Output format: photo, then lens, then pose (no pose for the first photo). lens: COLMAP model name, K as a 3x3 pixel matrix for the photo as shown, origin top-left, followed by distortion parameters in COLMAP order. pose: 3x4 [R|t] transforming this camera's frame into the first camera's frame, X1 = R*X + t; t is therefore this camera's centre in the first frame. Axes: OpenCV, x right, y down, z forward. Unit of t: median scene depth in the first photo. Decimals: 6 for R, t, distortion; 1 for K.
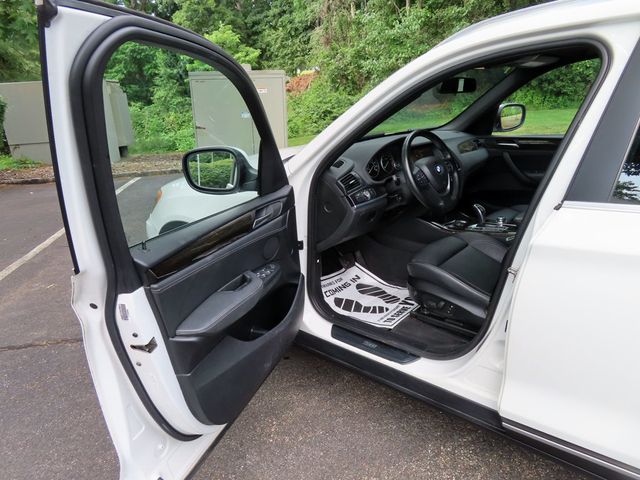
lens RADIAL K [[457.7, 0, 320.0], [0, 457.7, 238.9], [0, 0, 1]] dist [-0.015169, 0.010156]
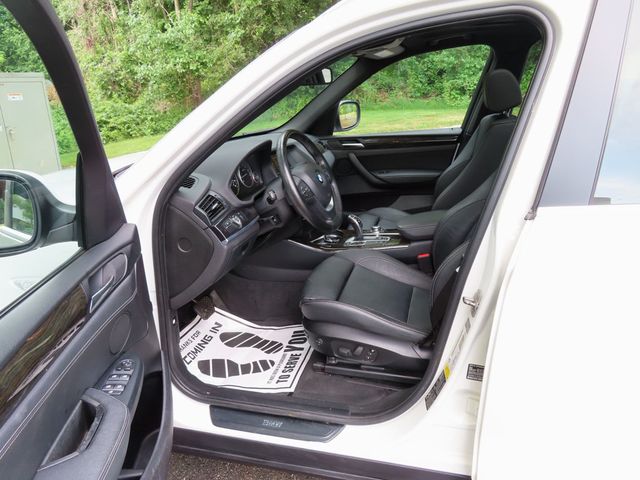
lens RADIAL K [[457.7, 0, 320.4], [0, 457.7, 242.4], [0, 0, 1]] dist [-0.015169, 0.010156]
pose [[0.897354, -0.138720, 0.418941, -0.076905], [0.142601, 0.989531, 0.022210, -0.053775], [-0.417637, 0.039811, 0.907742, 0.255622]]
